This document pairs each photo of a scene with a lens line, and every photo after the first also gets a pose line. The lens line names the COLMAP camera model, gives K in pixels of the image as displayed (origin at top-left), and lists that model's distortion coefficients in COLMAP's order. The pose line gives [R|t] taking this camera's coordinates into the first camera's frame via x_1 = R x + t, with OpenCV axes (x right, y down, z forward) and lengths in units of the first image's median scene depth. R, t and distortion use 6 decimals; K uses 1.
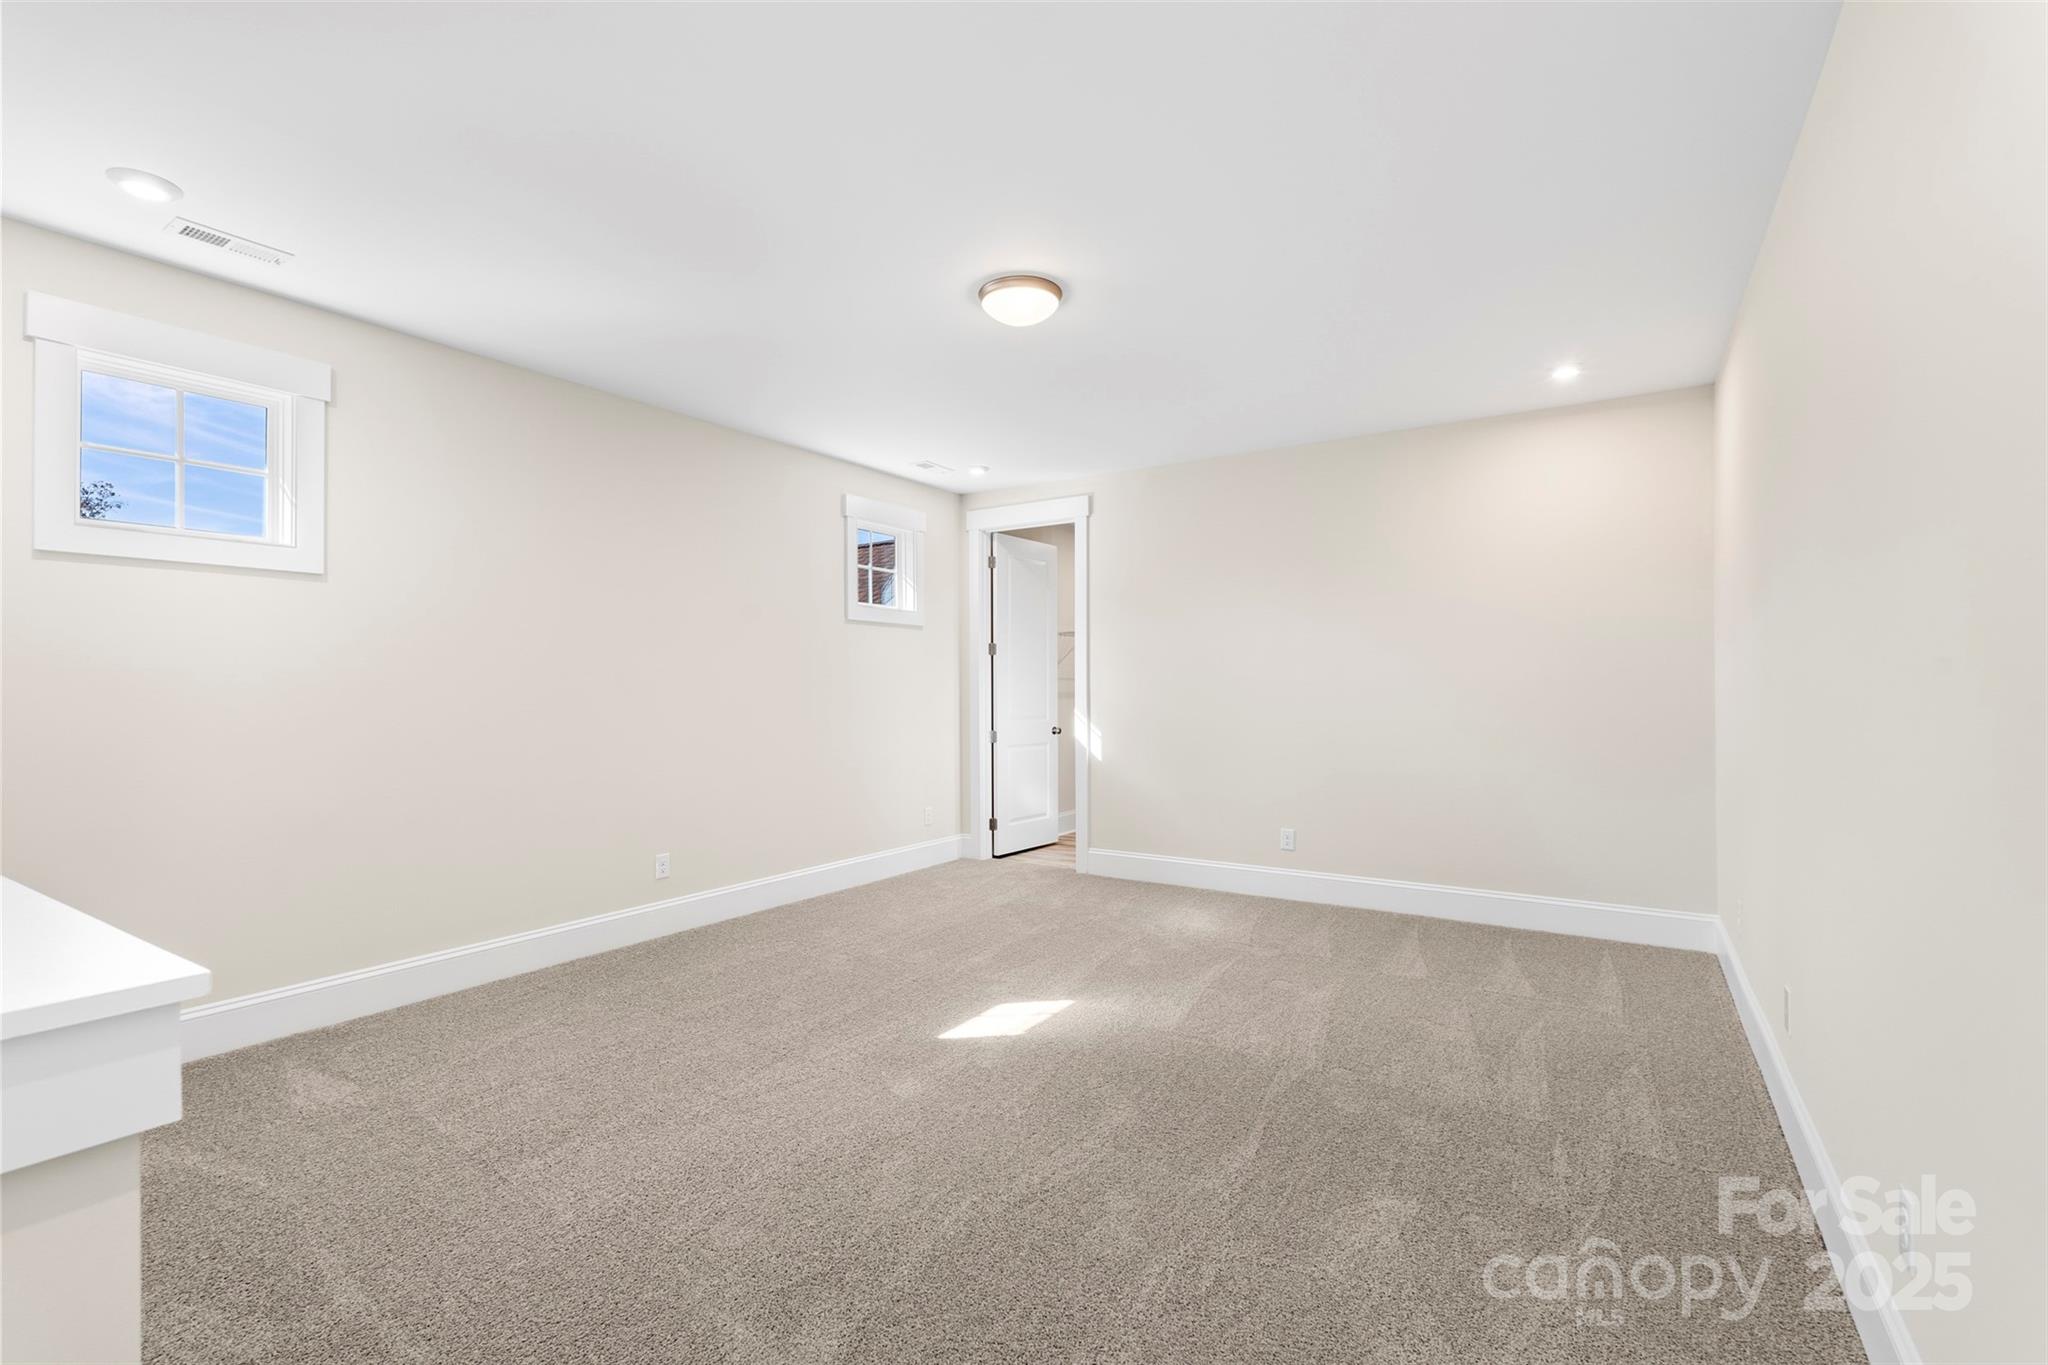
lens RADIAL K [[903.2, 0, 1031.0], [0, 903.2, 683.3], [0, 0, 1]] dist [-0.004362, 0.000616]
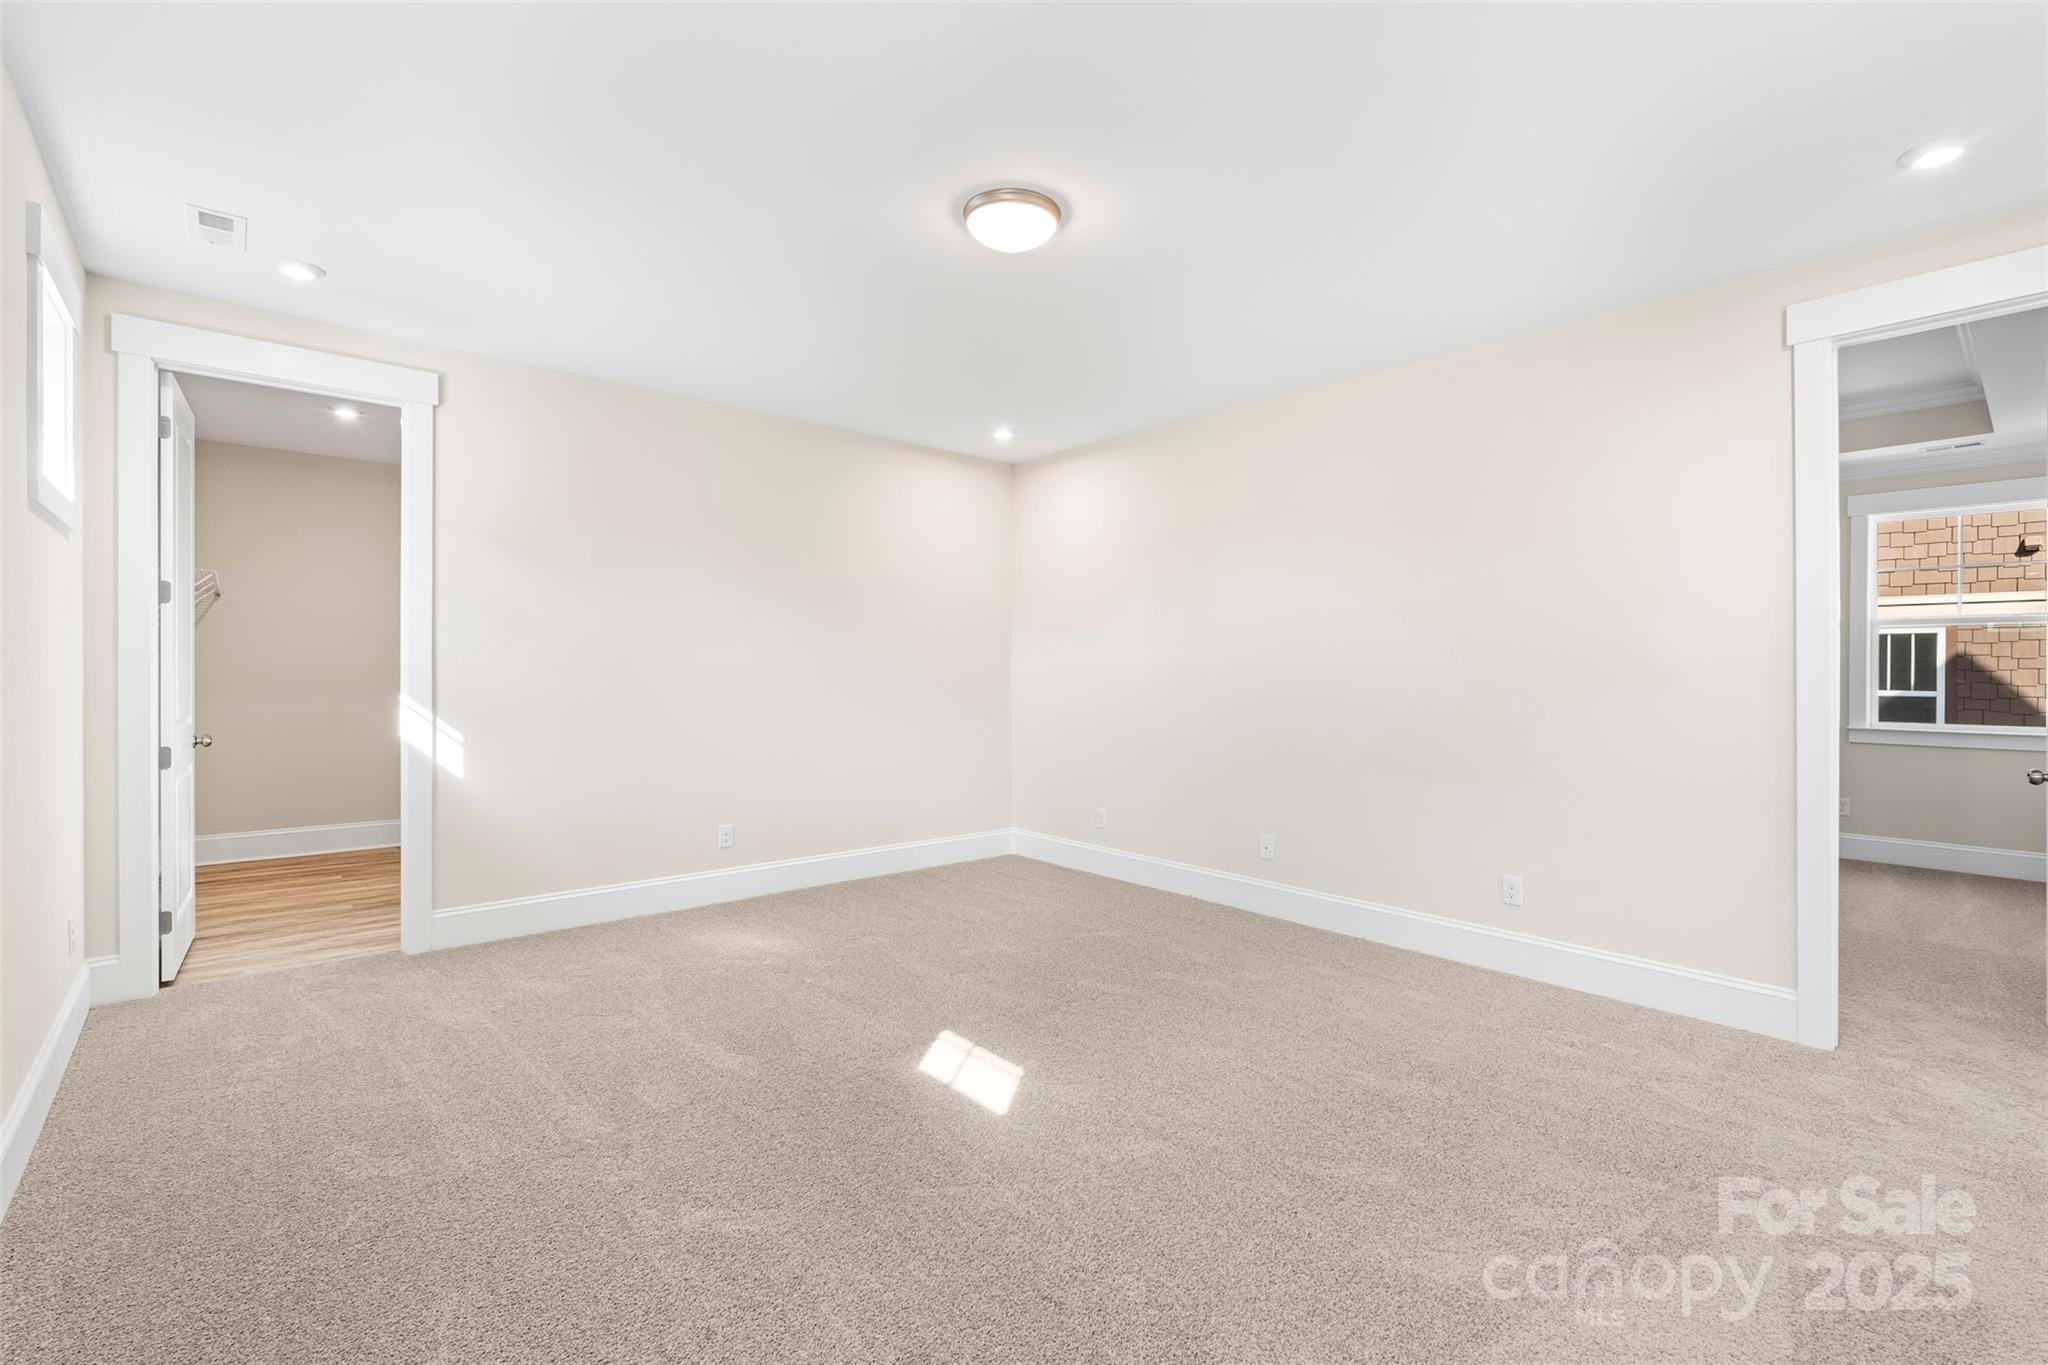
lens RADIAL K [[903.2, 0, 1031.0], [0, 903.2, 683.3], [0, 0, 1]] dist [-0.004362, 0.000616]
pose [[0.248925, -0.007303, 0.968495, -0.474721], [-0.016153, 0.999801, 0.011690, 0.001499], [-0.968388, -0.018554, 0.248757, 0.429140]]
